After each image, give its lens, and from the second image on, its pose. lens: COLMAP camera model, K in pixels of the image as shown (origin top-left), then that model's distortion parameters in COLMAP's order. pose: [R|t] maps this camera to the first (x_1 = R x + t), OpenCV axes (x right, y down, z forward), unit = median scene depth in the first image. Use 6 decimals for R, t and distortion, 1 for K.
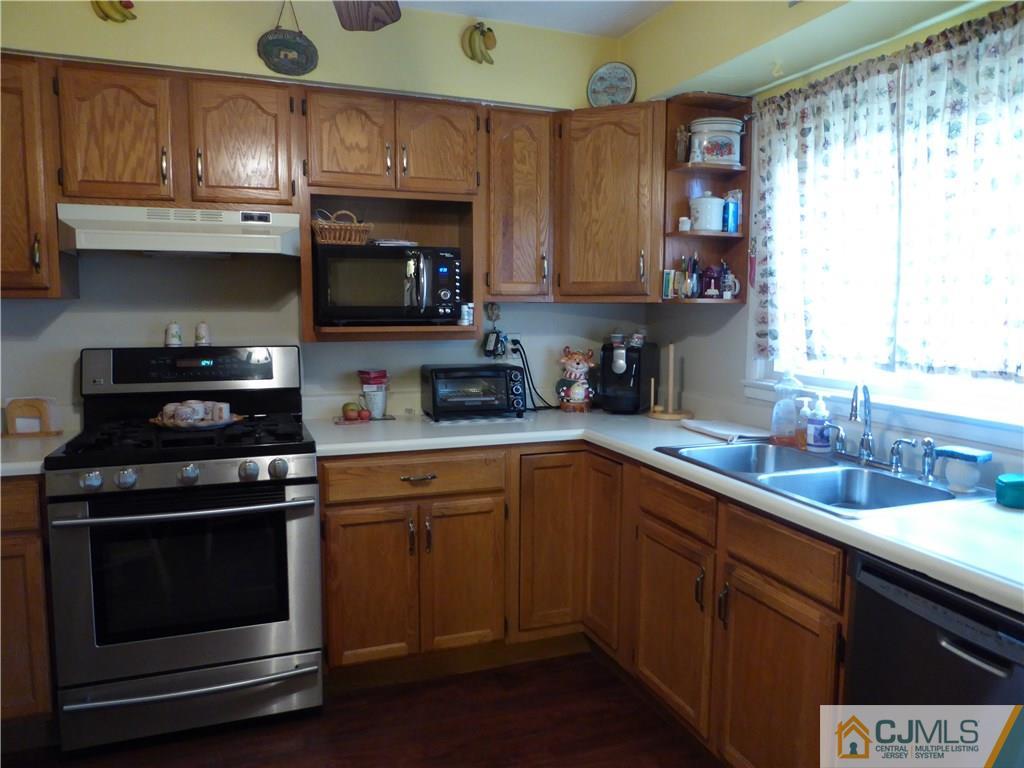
lens RADIAL K [[727.4, 0, 513.6], [0, 727.4, 385.7], [0, 0, 1]] dist [-0.051733, 0.000200]
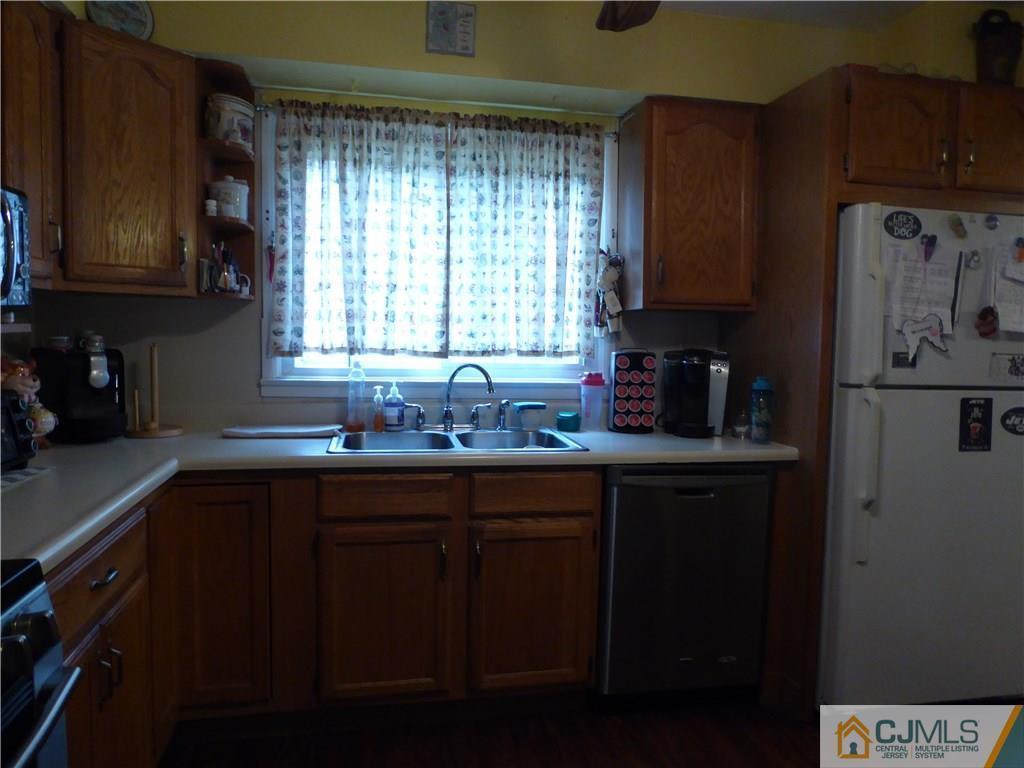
lens RADIAL K [[727.4, 0, 512.6], [0, 727.4, 378.0], [0, 0, 1]] dist [-0.051733, 0.000200]
pose [[0.132603, -0.070916, 0.988629, -0.690231], [0.086687, 0.994445, 0.059706, -0.045097], [-0.987371, 0.077784, 0.138014, 0.626973]]
